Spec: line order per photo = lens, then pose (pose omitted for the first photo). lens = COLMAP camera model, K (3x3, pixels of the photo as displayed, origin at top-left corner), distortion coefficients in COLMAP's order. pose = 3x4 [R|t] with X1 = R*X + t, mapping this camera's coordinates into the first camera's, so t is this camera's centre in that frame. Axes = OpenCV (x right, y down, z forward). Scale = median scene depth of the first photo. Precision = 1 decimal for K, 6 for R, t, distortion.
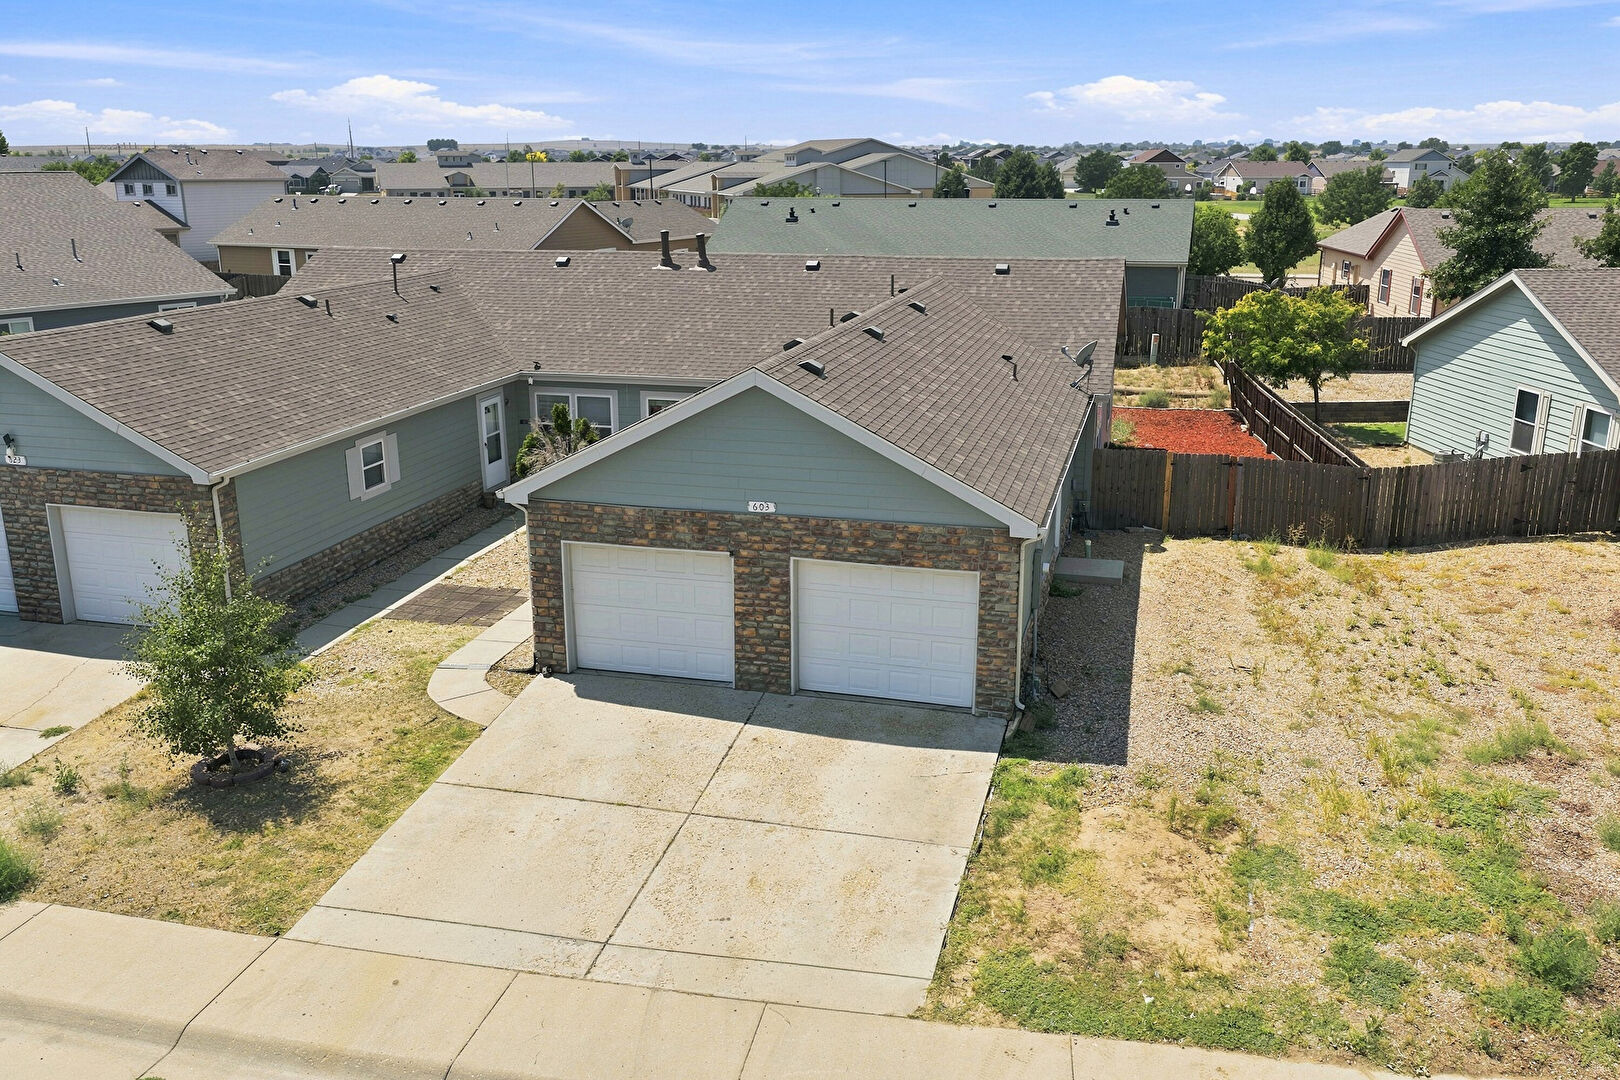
lens RADIAL K [[1350.9, 0, 805.7], [0, 1350.9, 540.7], [0, 0, 1]] dist [-0.007971, 0.031144]
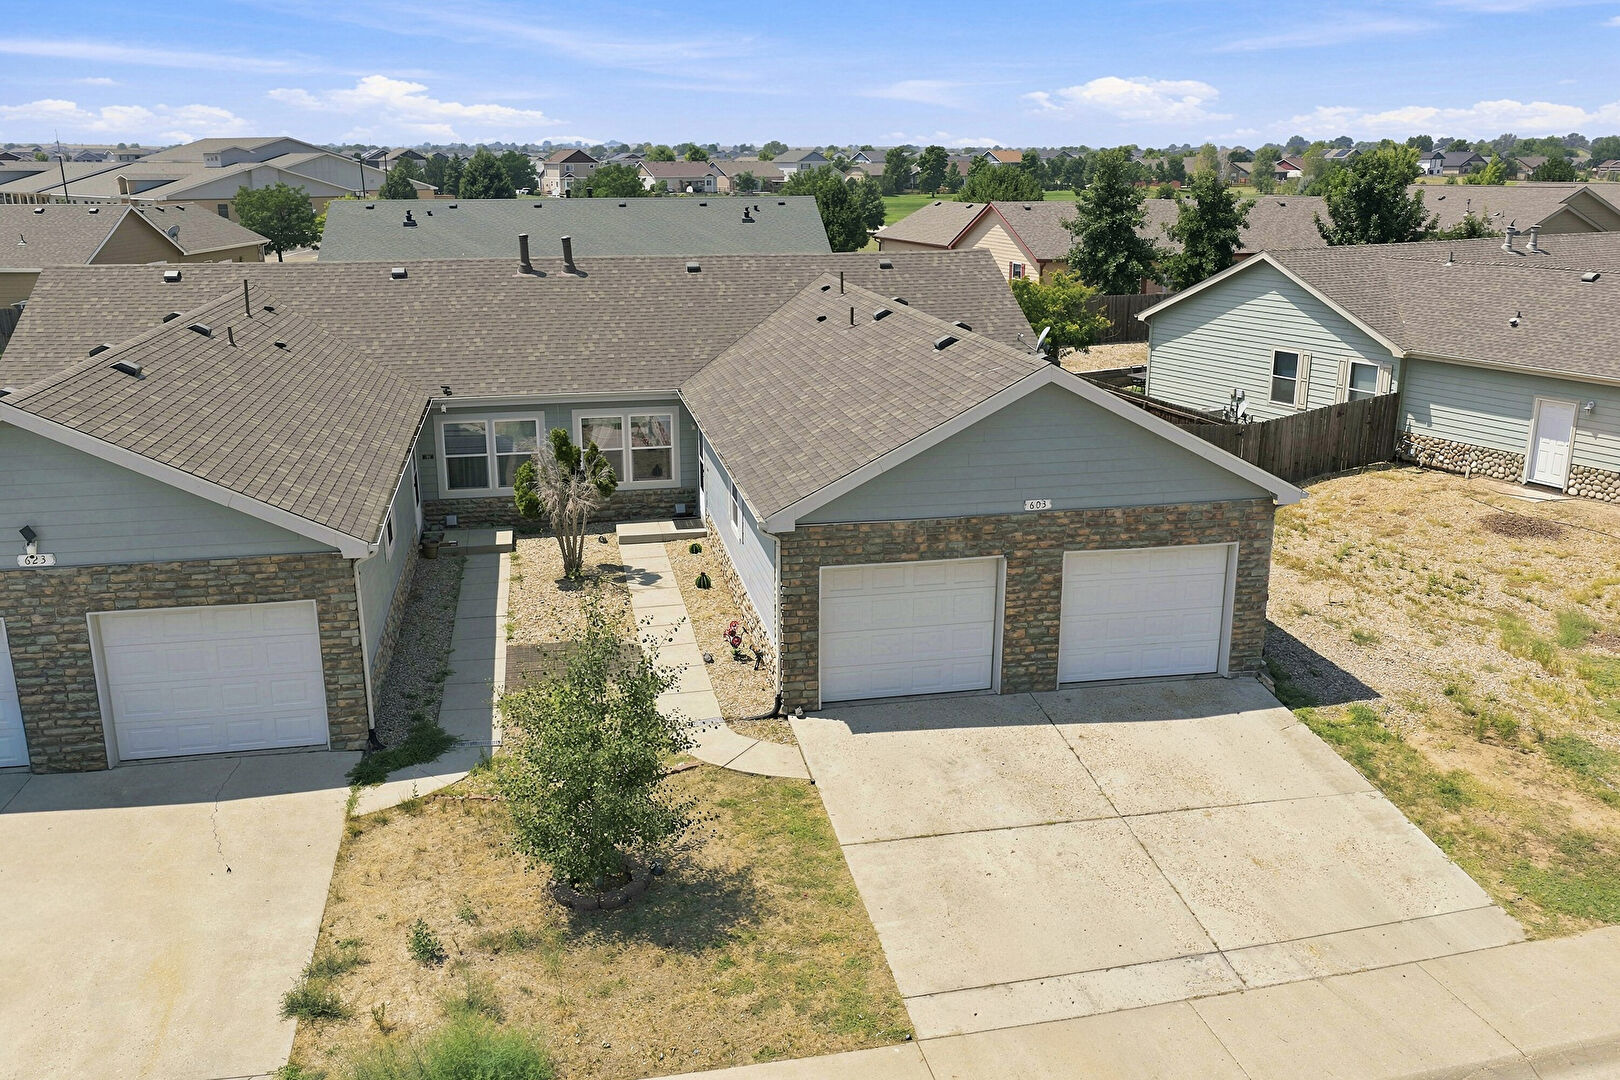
lens RADIAL K [[1350.9, 0, 809.7], [0, 1350.9, 544.6], [0, 0, 1]] dist [-0.007971, 0.031144]
pose [[0.896067, -0.121759, 0.426894, -0.565167], [0.120927, 0.992233, 0.029176, -0.041961], [-0.427131, 0.025479, 0.903831, 0.167130]]
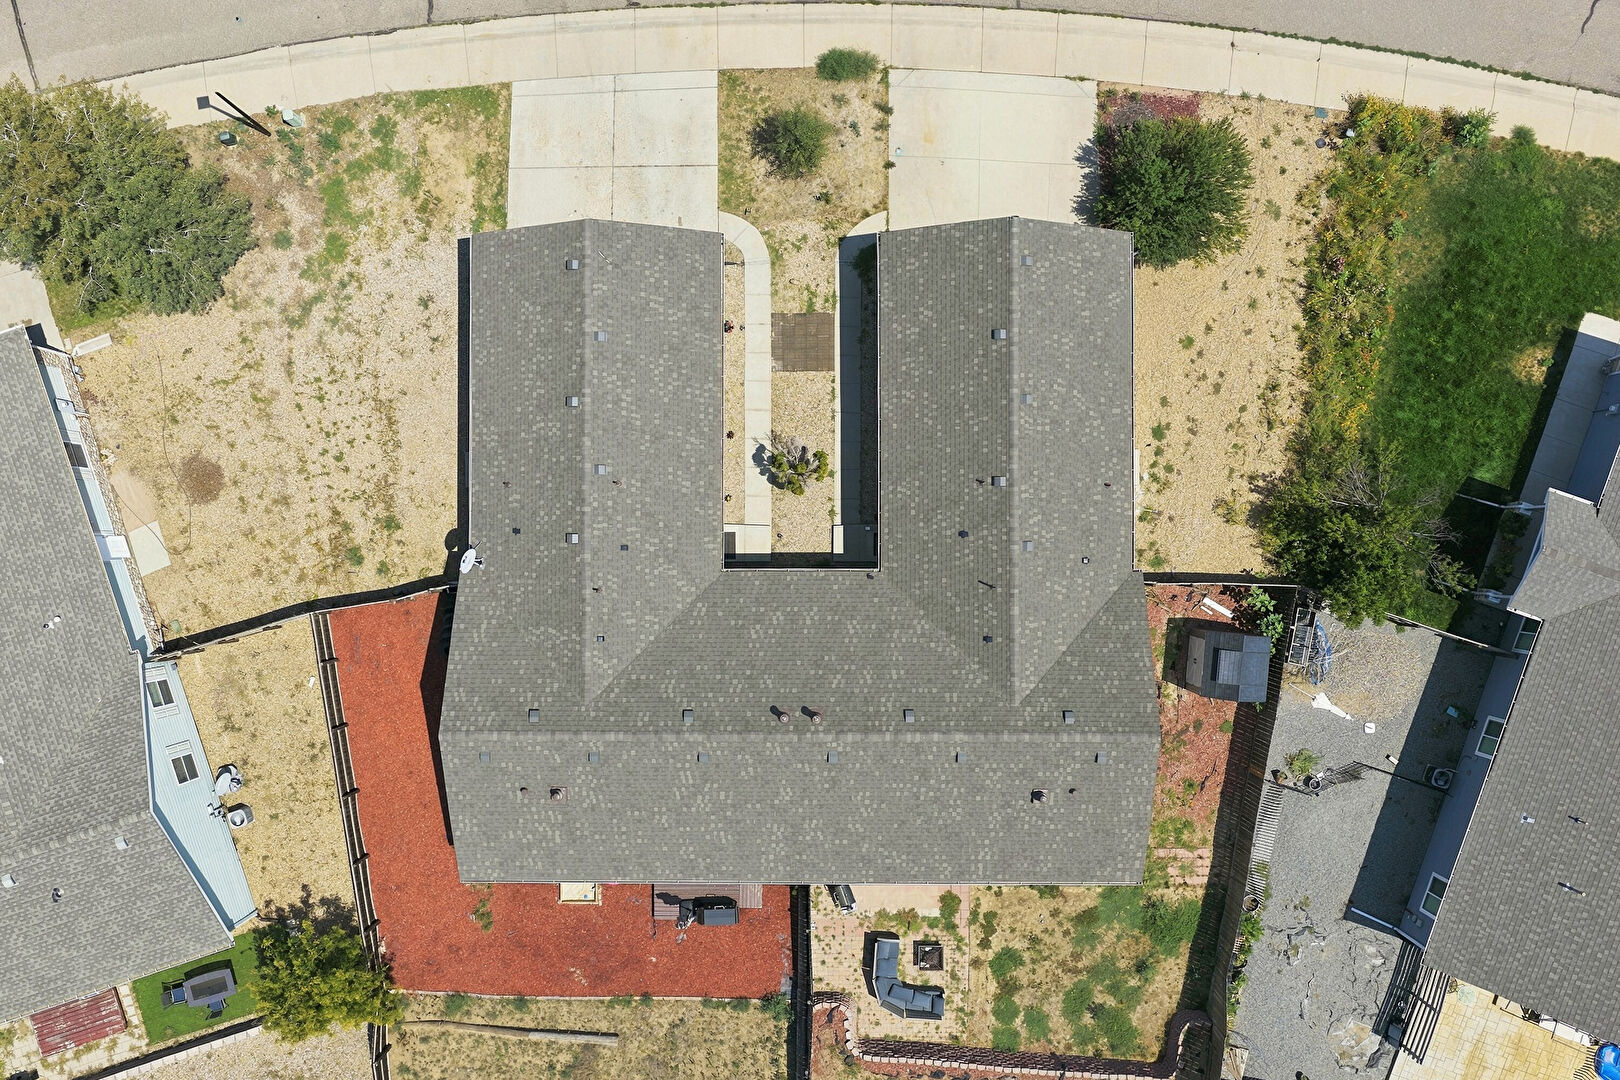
lens RADIAL K [[1363.6, 0, 807.8], [0, 1363.6, 541.7], [0, 0, 1]] dist [-0.009340, 0.023853]
pose [[-0.965540, 0.260188, 0.005846, -0.233522], [-0.063389, -0.256901, 0.964357, -2.181806], [0.252416, 0.930754, 0.264542, 0.887571]]
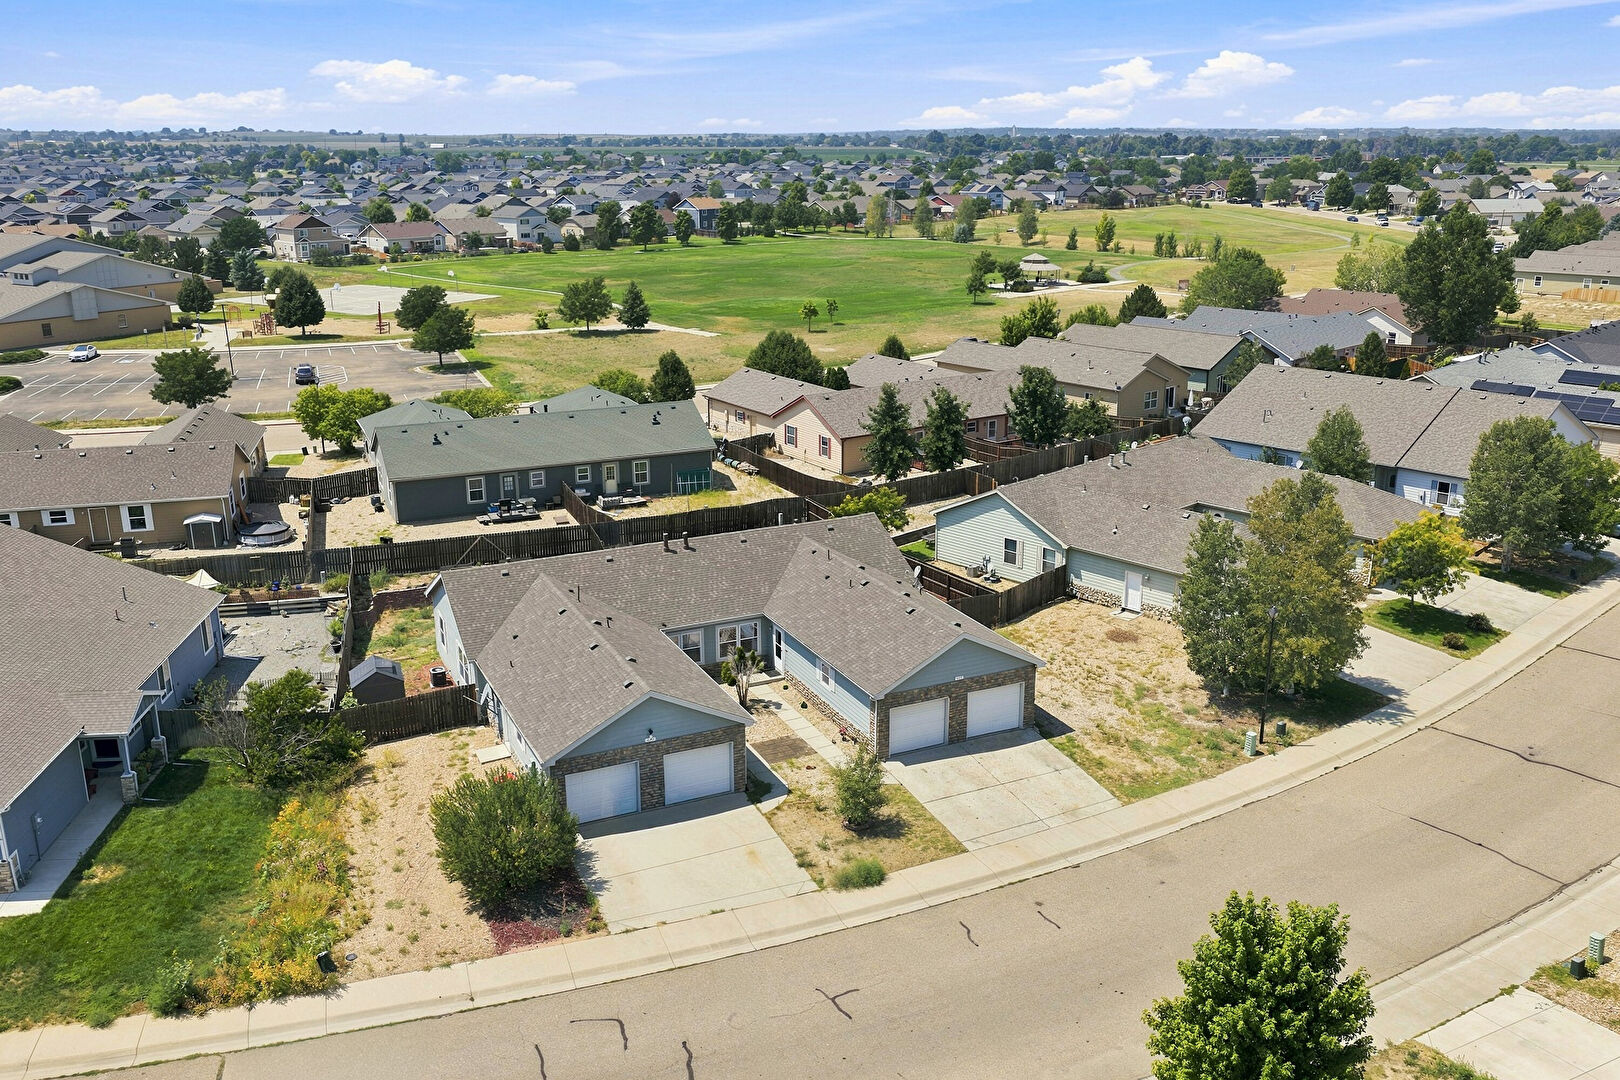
lens RADIAL K [[1363.6, 0, 806.1], [0, 1363.6, 539.6], [0, 0, 1]] dist [-0.009340, 0.023853]
pose [[0.761609, -0.187280, 0.620386, -1.833416], [0.180862, 0.980719, 0.074023, -0.532070], [-0.622287, 0.055827, 0.780796, -0.950304]]
